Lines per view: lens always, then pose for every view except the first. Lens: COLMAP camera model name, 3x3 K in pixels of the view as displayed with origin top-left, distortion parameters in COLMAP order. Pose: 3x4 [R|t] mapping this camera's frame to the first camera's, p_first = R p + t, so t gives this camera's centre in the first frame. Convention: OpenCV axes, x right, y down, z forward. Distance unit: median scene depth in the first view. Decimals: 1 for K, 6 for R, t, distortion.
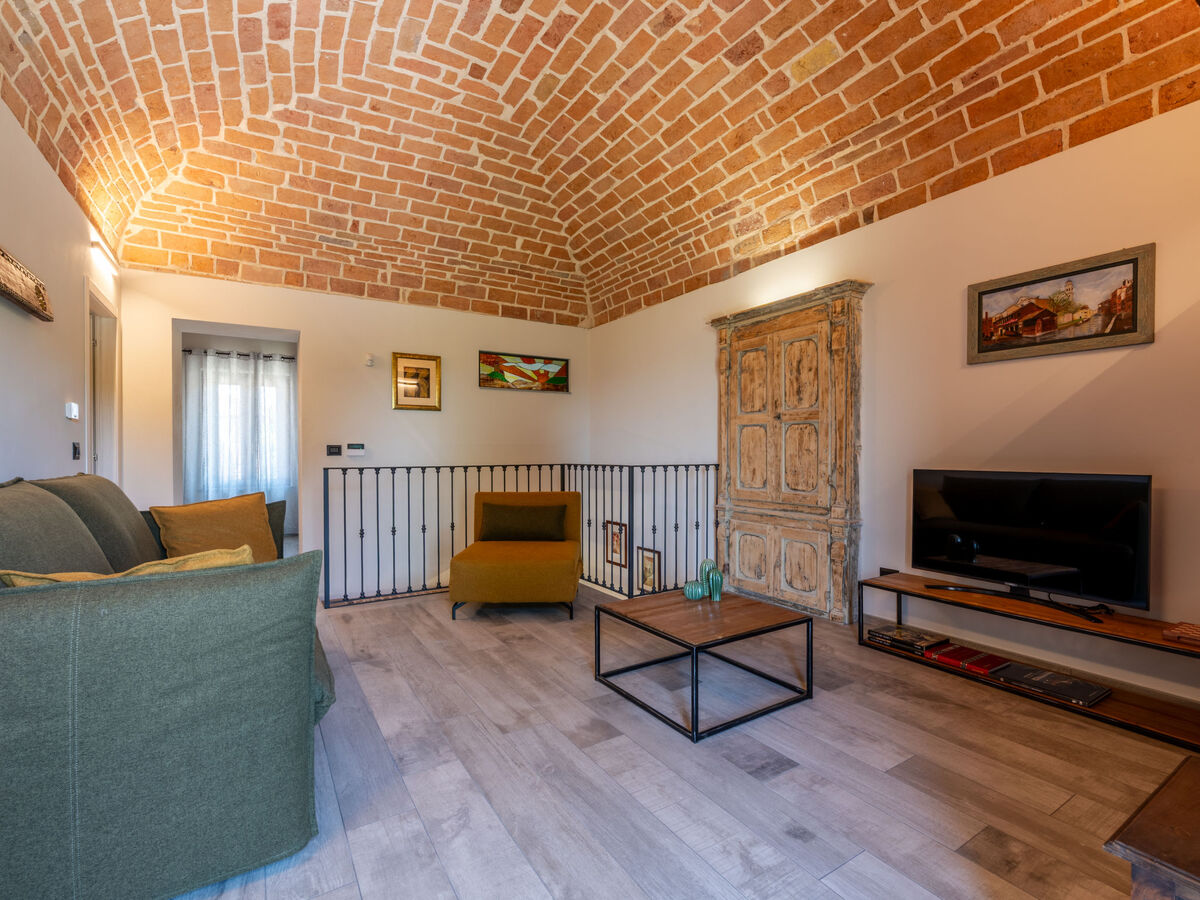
lens RADIAL K [[555.1, 0, 581.7], [0, 555.1, 457.3], [0, 0, 1]] dist [-0.001948, -0.000519]
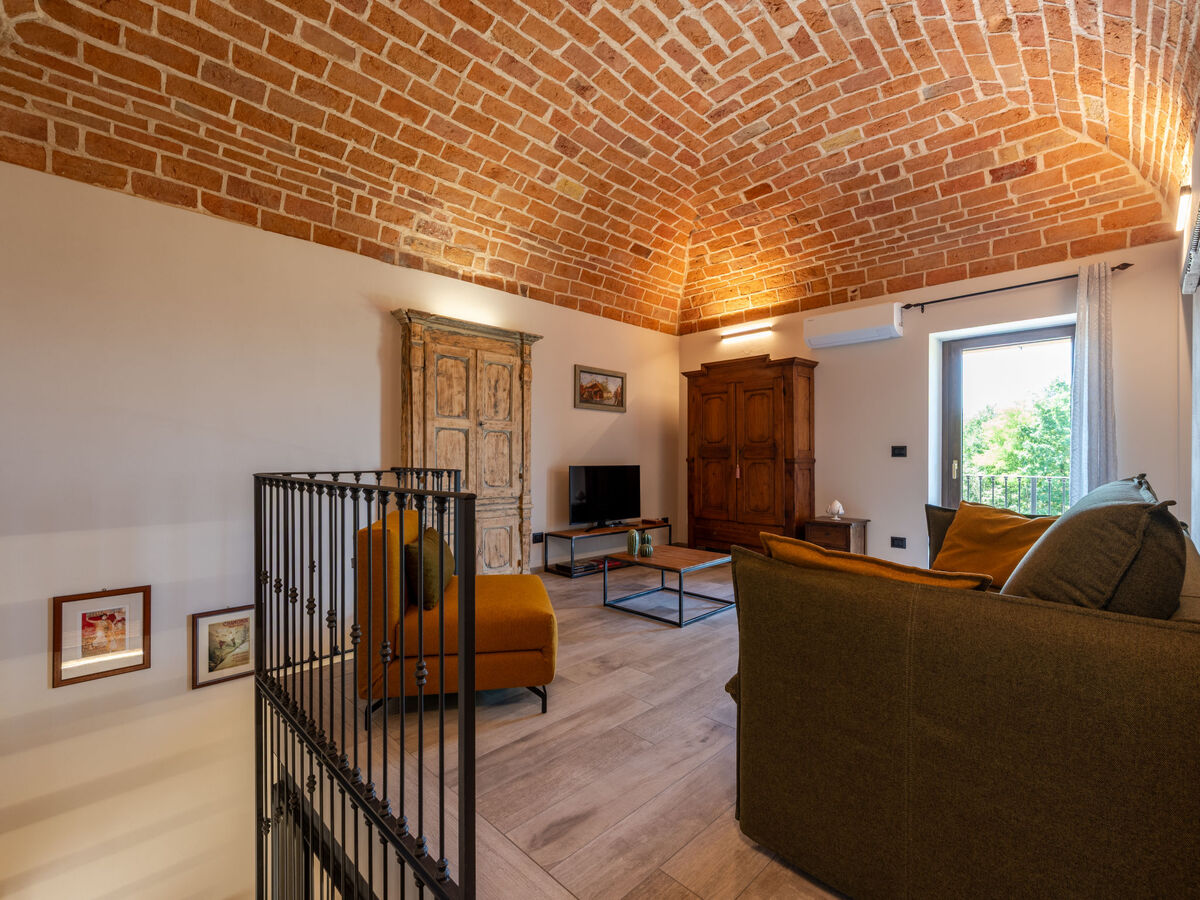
lens RADIAL K [[524.0, 0, 641.9], [0, 524.0, 456.8], [0, 0, 1]] dist [0.000083, -0.000144]
pose [[-0.279252, 0.001041, 0.960217, -0.741182], [0.003047, 0.999995, -0.000198, -0.003775], [-0.960213, 0.002870, -0.279254, 0.928924]]
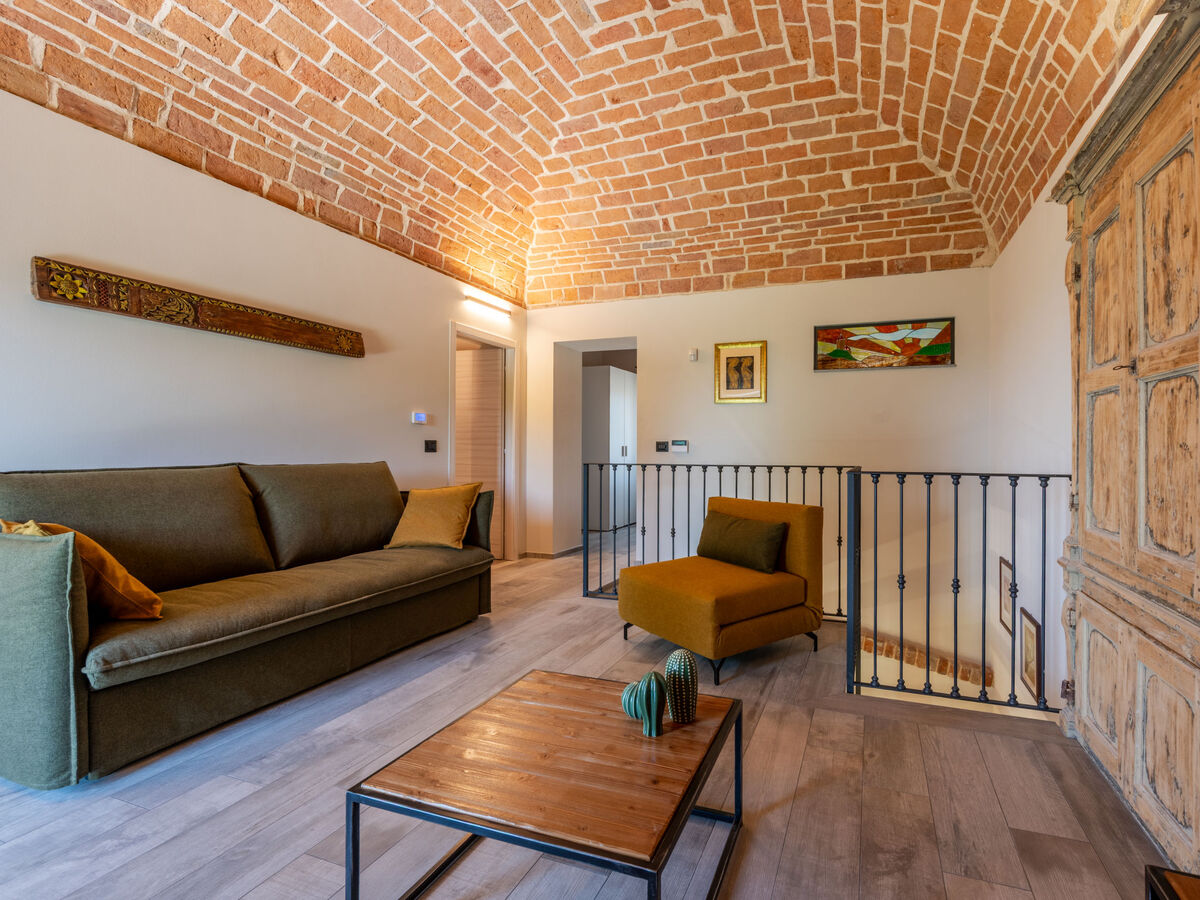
lens RADIAL K [[546.9, 0, 687.9], [0, 546.9, 447.6], [0, 0, 1]] dist [-0.001179, -0.000373]
pose [[0.638950, 0.001846, -0.769246, 0.432078], [-0.013469, 0.999871, -0.008789, -0.003692], [0.769131, 0.015977, 0.638892, 0.455647]]
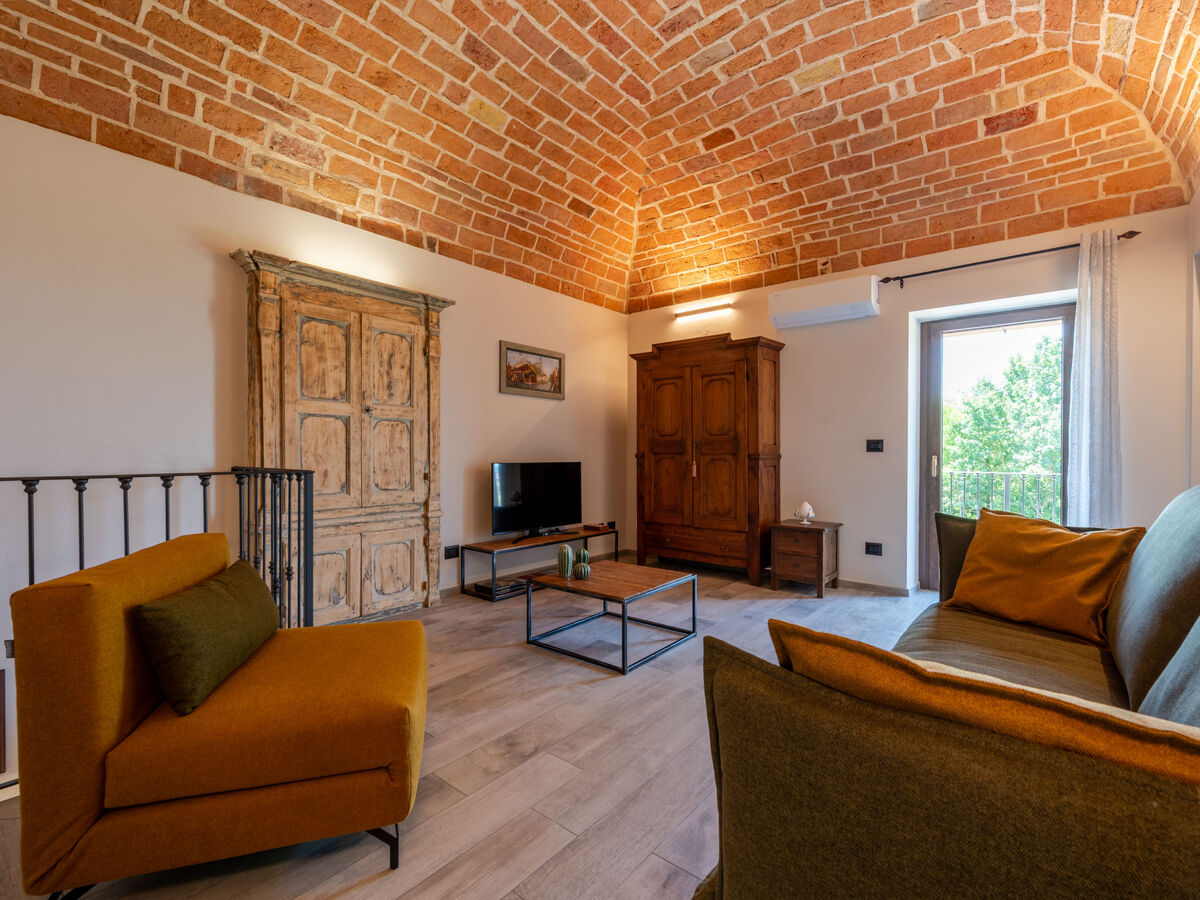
lens RADIAL K [[524.3, 0, 654.1], [0, 524.3, 456.3], [0, 0, 1]] dist [-0.001492, -0.000554]
pose [[-0.385232, -0.006779, 0.922795, -0.566031], [0.003440, 0.999956, 0.008782, -0.004230], [-0.922813, 0.006557, -0.385191, 0.851051]]
